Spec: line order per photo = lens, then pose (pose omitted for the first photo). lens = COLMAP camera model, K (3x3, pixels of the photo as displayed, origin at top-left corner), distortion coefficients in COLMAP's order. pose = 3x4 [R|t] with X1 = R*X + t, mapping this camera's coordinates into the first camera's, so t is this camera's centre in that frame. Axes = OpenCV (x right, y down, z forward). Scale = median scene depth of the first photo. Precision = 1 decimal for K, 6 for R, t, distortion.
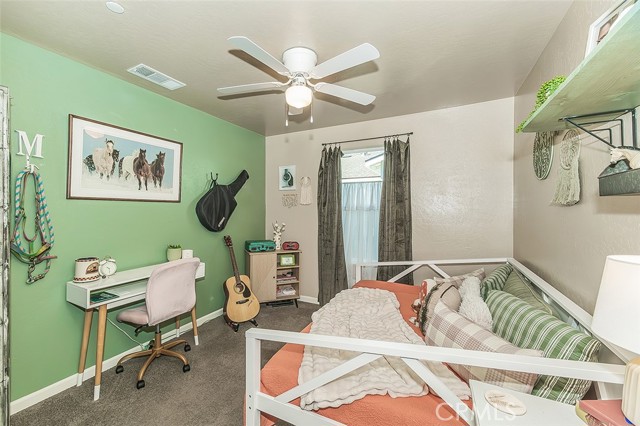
lens RADIAL K [[258.8, 0, 318.6], [0, 258.8, 223.4], [0, 0, 1]] dist [-0.000372, -0.000050]
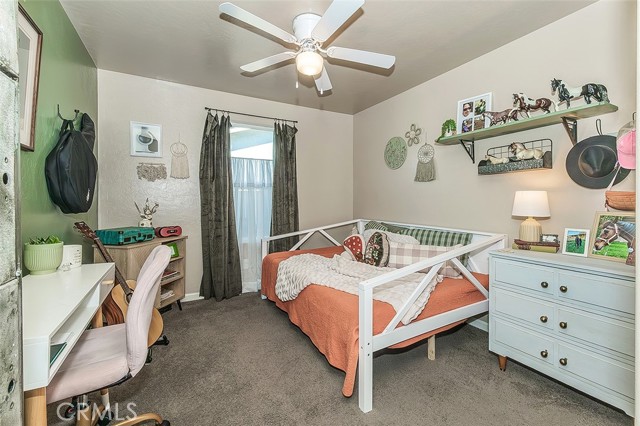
lens RADIAL K [[267.6, 0, 309.2], [0, 267.6, 213.5], [0, 0, 1]] dist [0.000474, 0.000074]
pose [[0.573826, -0.039561, 0.818021, -0.571440], [0.047442, 0.998761, 0.015022, 0.047254], [-0.817602, 0.030189, 0.574992, 0.249100]]
